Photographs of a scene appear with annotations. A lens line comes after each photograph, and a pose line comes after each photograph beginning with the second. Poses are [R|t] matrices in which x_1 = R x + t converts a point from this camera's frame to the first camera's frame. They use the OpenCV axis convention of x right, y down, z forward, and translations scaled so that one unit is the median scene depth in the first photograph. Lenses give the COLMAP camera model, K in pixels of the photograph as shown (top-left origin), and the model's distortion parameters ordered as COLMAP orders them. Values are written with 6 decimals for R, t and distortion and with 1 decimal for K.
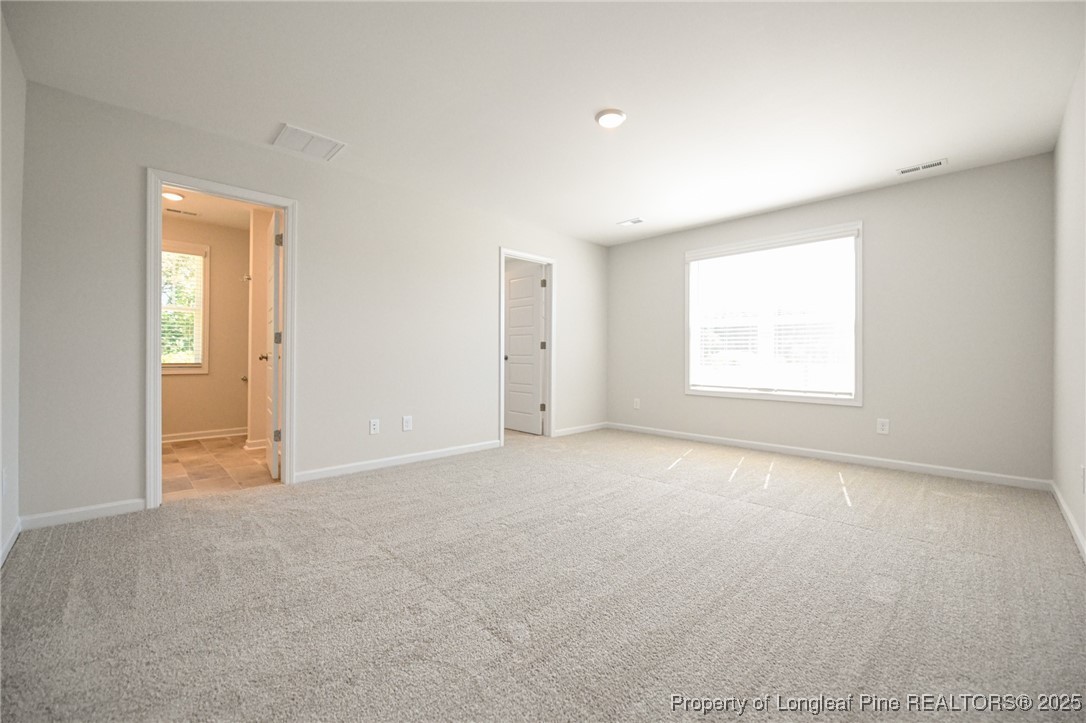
lens RADIAL K [[434.5, 0, 538.6], [0, 434.5, 354.2], [0, 0, 1]] dist [-0.002534, -0.000377]
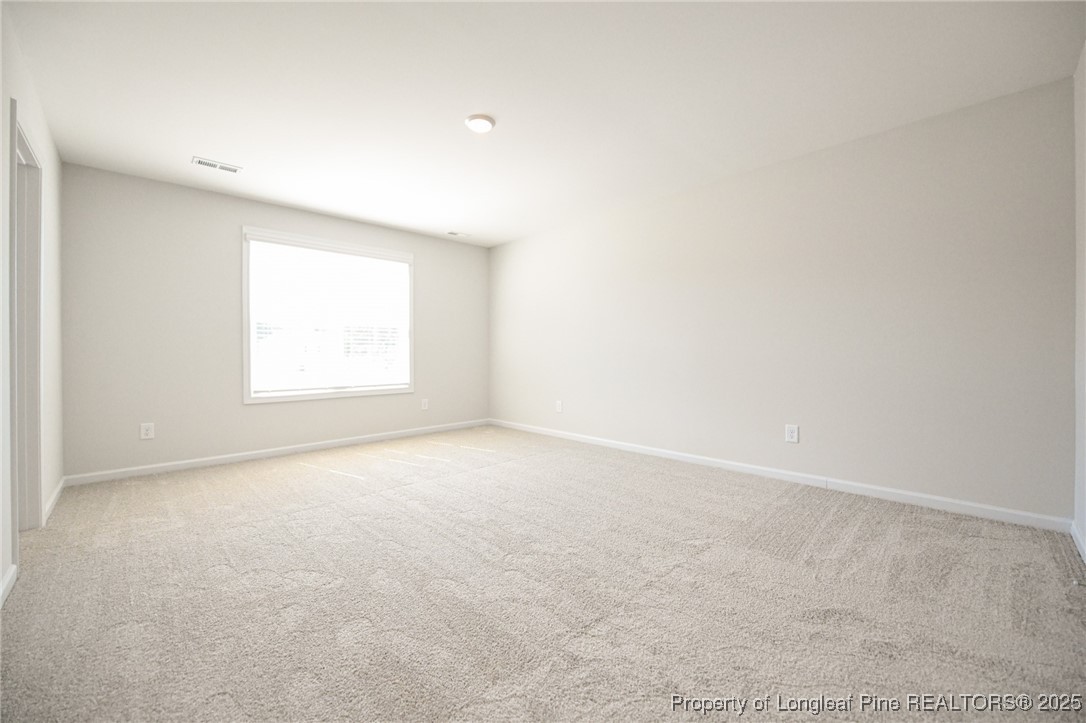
lens RADIAL K [[434.5, 0, 538.6], [0, 434.5, 354.2], [0, 0, 1]] dist [-0.002534, -0.000377]
pose [[0.010235, -0.002126, 0.999945, -0.565021], [0.003291, 0.999992, 0.002092, 0.000724], [-0.999942, 0.003269, 0.010242, 0.565785]]
